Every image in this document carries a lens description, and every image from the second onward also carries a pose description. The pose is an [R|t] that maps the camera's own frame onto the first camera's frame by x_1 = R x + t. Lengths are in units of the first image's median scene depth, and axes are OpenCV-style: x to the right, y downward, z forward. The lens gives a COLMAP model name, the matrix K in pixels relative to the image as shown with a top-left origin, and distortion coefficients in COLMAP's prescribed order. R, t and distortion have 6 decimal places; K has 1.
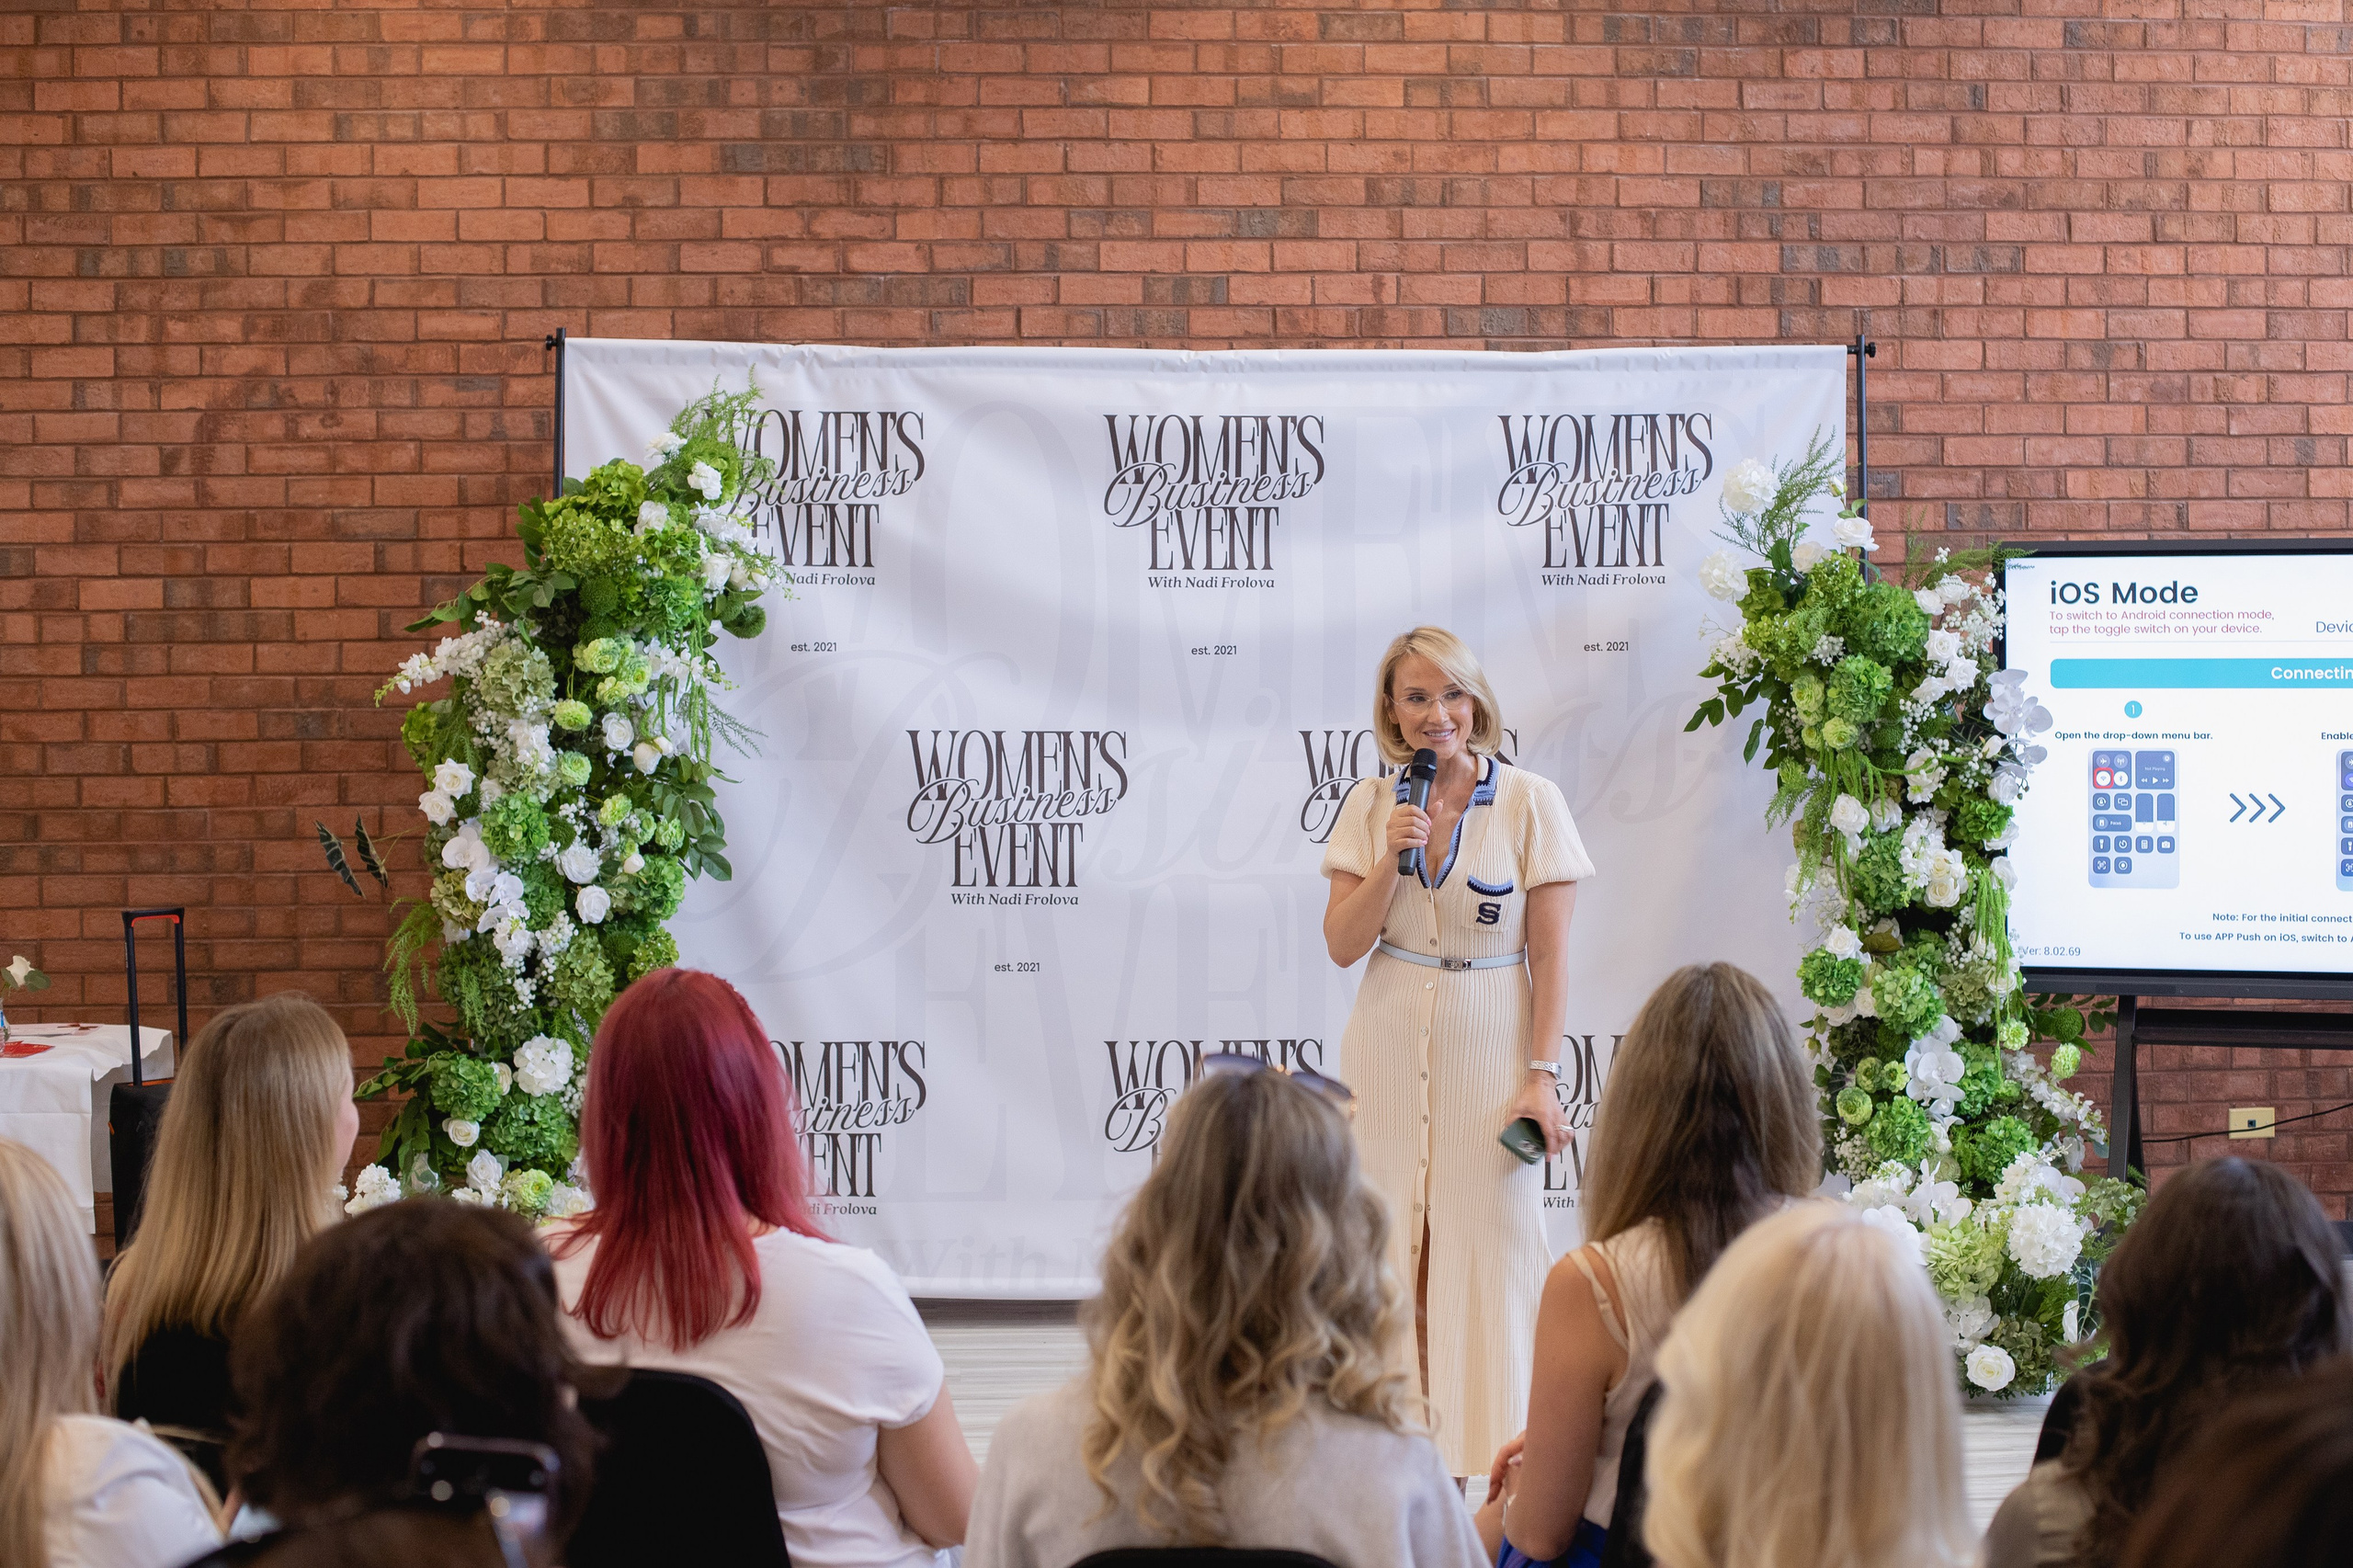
lens RADIAL K [[3461.7, 0, 1176.5], [0, 3461.7, 784.0], [0, 0, 1]] dist [-0.142139, 0.107103]
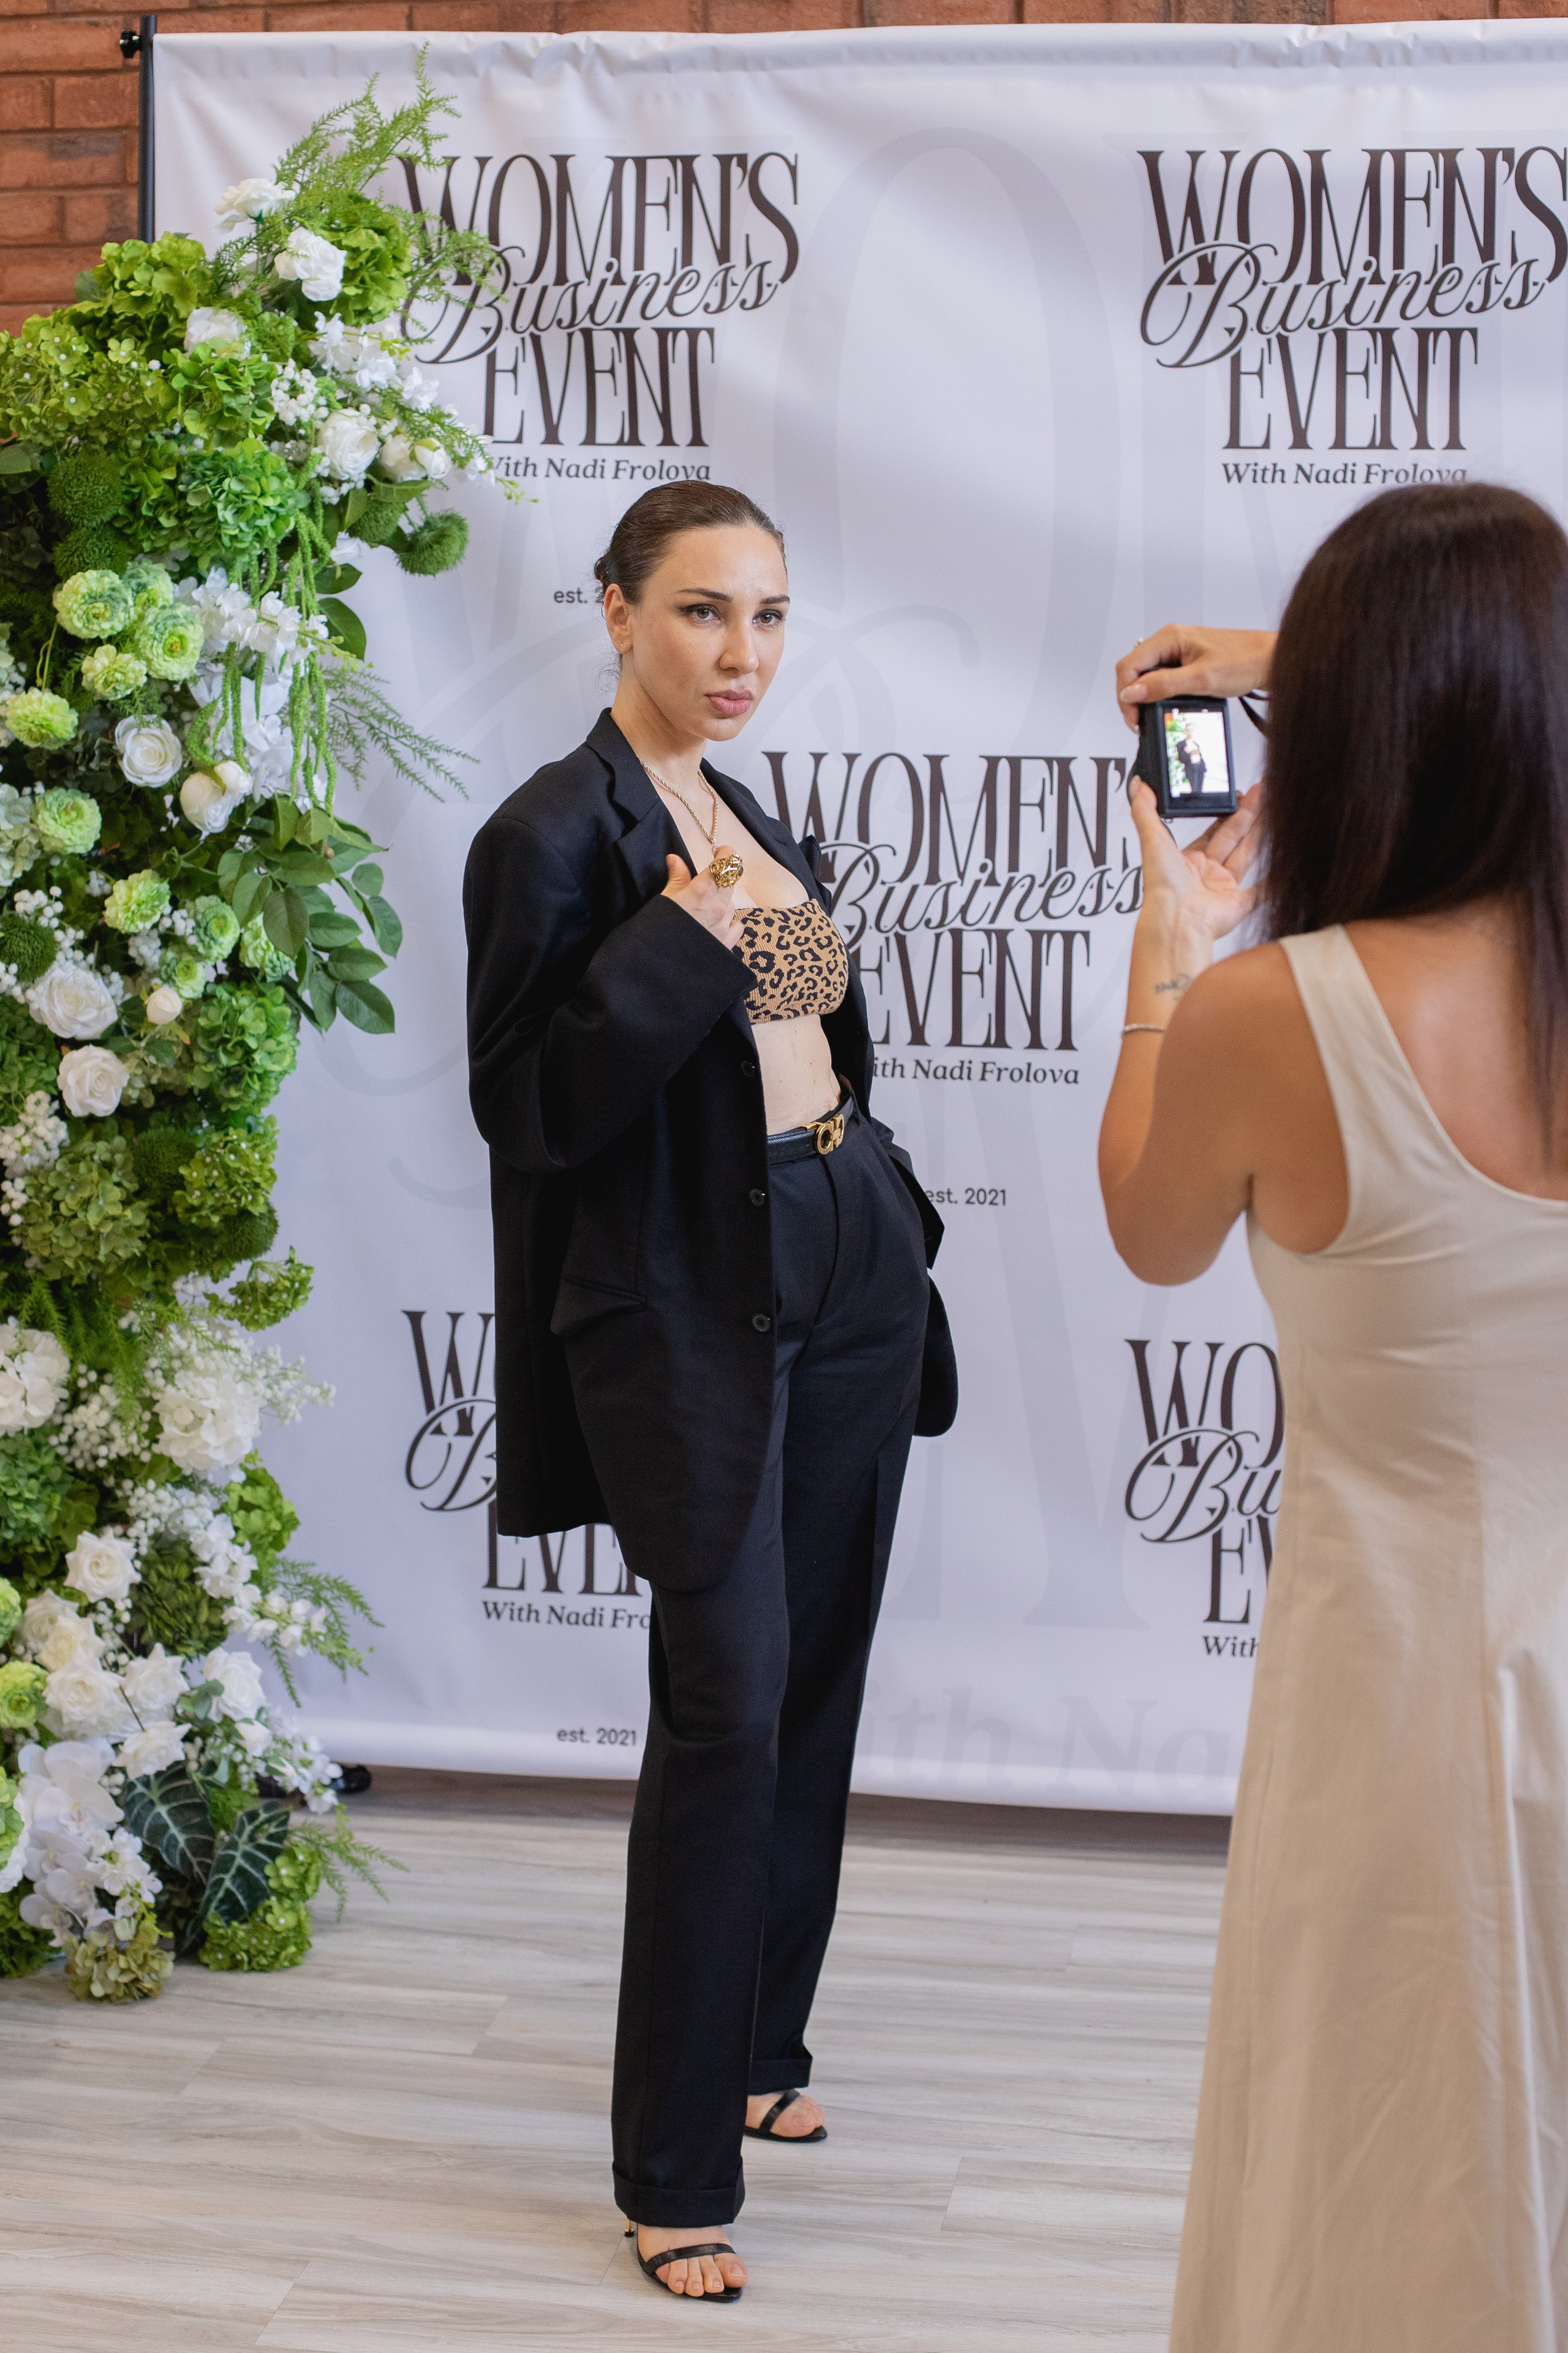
lens RADIAL K [[3461.5, 0, 784.1], [0, 3461.5, 1009.5], [0, 0, 1]] dist [-0.142139, 0.107103]
pose [[0.973694, 0.027467, -0.226197, 0.047649], [-0.013047, 0.997800, 0.064998, -0.010540], [0.227484, -0.060337, 0.971911, 0.478720]]
